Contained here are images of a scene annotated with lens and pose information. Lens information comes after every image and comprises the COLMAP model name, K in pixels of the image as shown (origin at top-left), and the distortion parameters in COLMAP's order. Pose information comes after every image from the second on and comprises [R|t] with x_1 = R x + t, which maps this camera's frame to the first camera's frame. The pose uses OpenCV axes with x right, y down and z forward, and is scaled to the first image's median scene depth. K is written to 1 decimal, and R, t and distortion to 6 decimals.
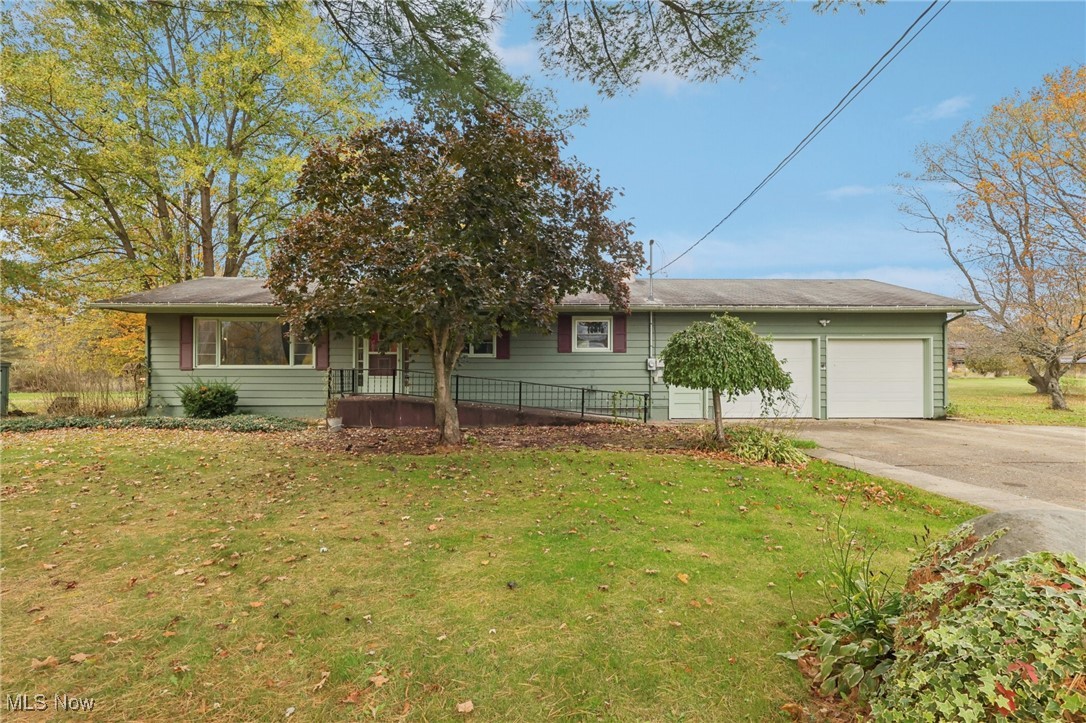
lens RADIAL K [[507.1, 0, 540.5], [0, 507.1, 372.3], [0, 0, 1]] dist [0.000060, -0.000111]
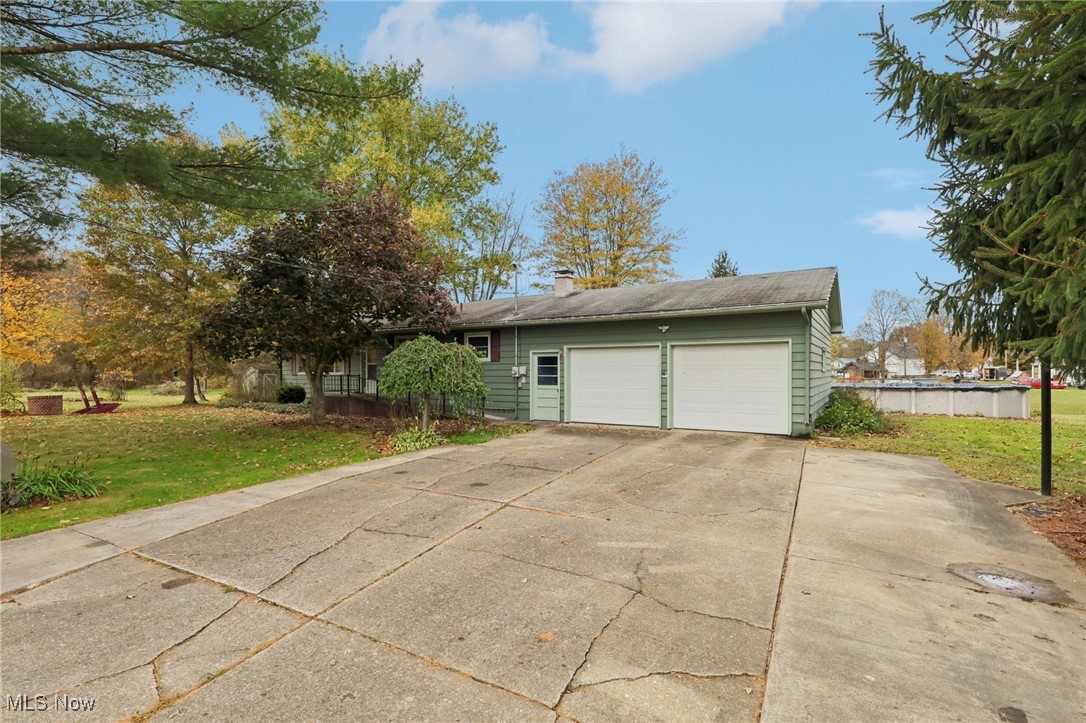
lens RADIAL K [[507.1, 0, 540.5], [0, 507.1, 372.3], [0, 0, 1]] dist [0.000060, -0.000111]
pose [[0.837505, 0.001450, -0.546428, 0.875229], [-0.008906, 0.999900, -0.010996, -0.002066], [0.546357, 0.014075, 0.837434, 0.065481]]
